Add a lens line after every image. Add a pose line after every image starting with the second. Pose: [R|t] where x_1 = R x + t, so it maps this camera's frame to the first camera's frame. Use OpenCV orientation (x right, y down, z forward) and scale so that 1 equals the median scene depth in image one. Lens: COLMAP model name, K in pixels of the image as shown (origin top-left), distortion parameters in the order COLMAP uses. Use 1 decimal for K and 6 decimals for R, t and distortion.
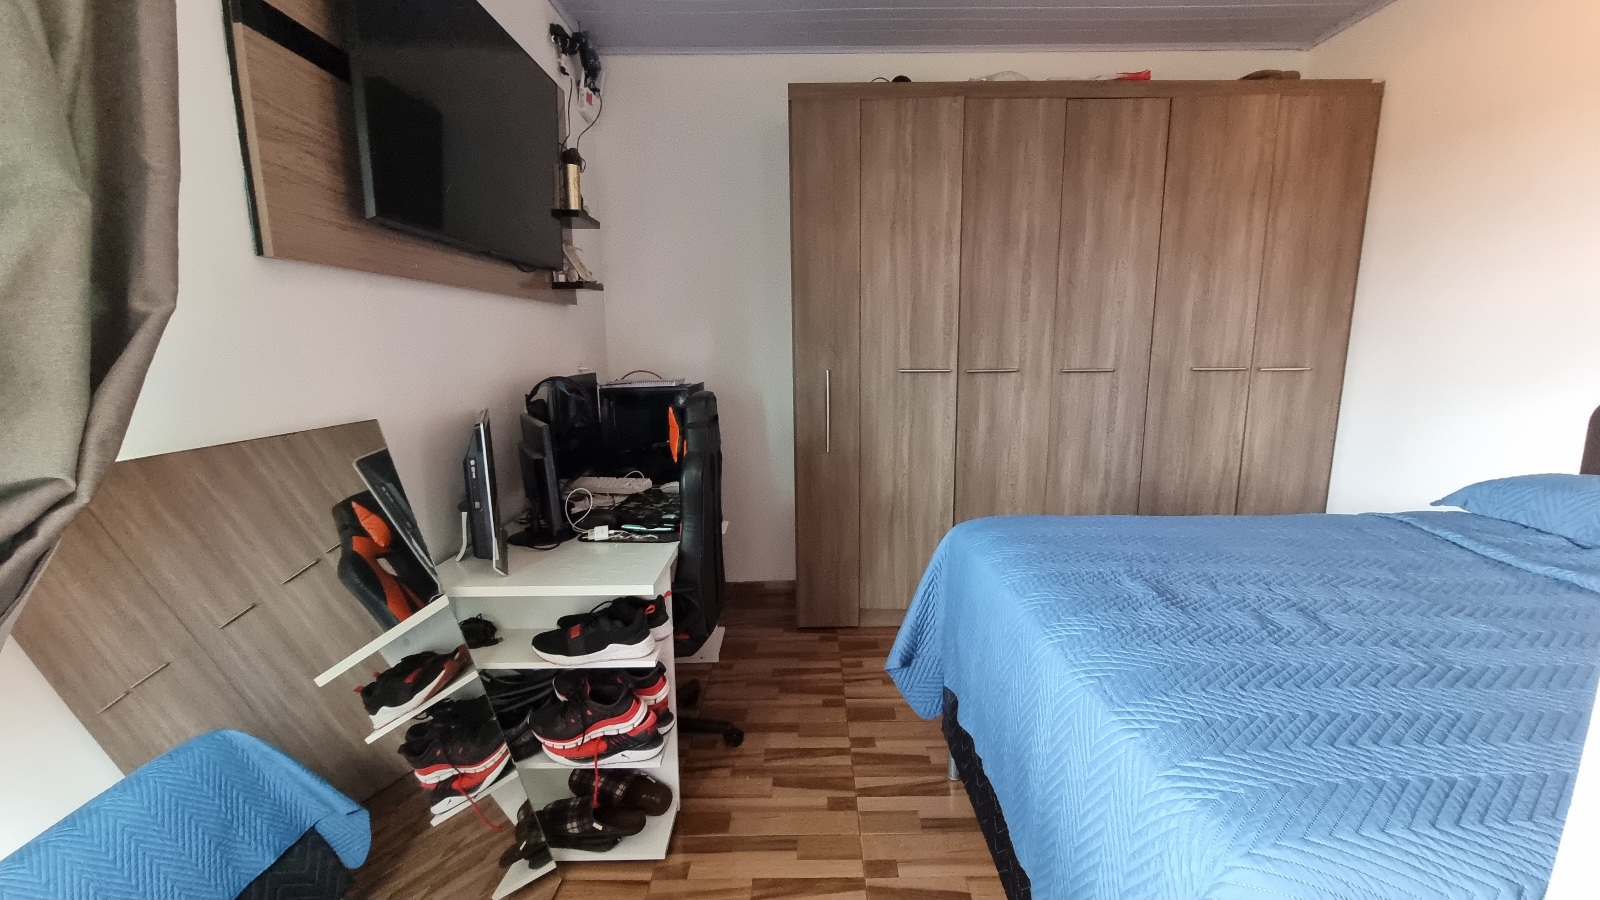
lens RADIAL K [[656.6, 0, 803.6], [0, 656.6, 452.6], [0, 0, 1]] dist [-0.001189, -0.000775]
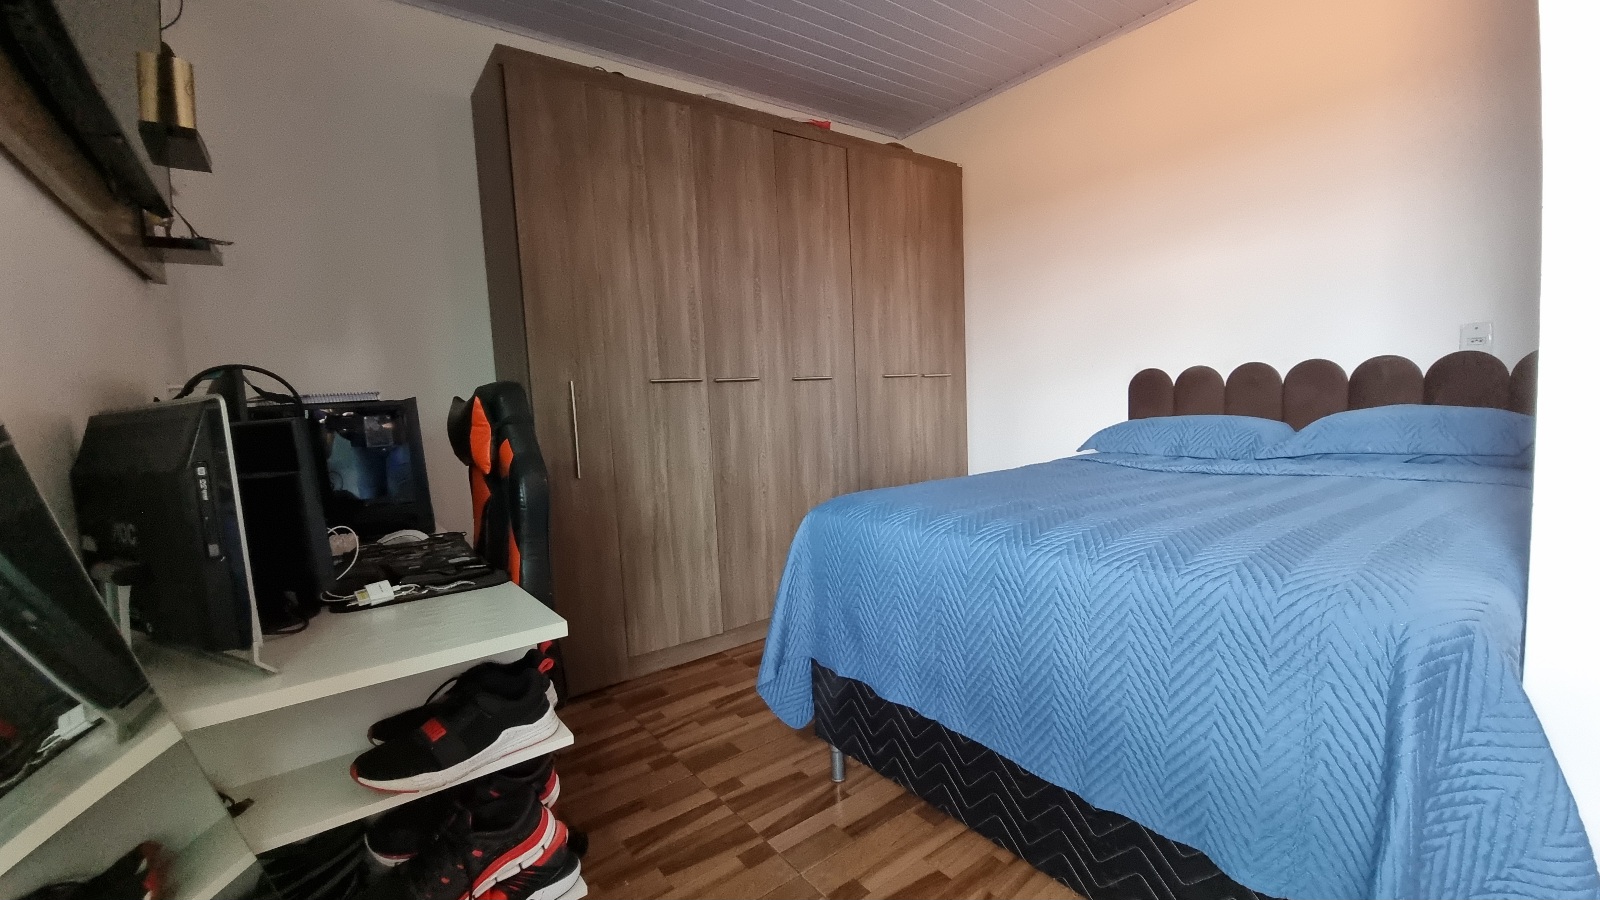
lens RADIAL K [[656.6, 0, 799.6], [0, 656.6, 455.6], [0, 0, 1]] dist [-0.001189, -0.000775]
pose [[0.803511, -0.082469, 0.589549, -0.274349], [0.139802, 0.988801, -0.052221, 0.064186], [-0.578641, 0.124381, 0.806042, 0.179531]]
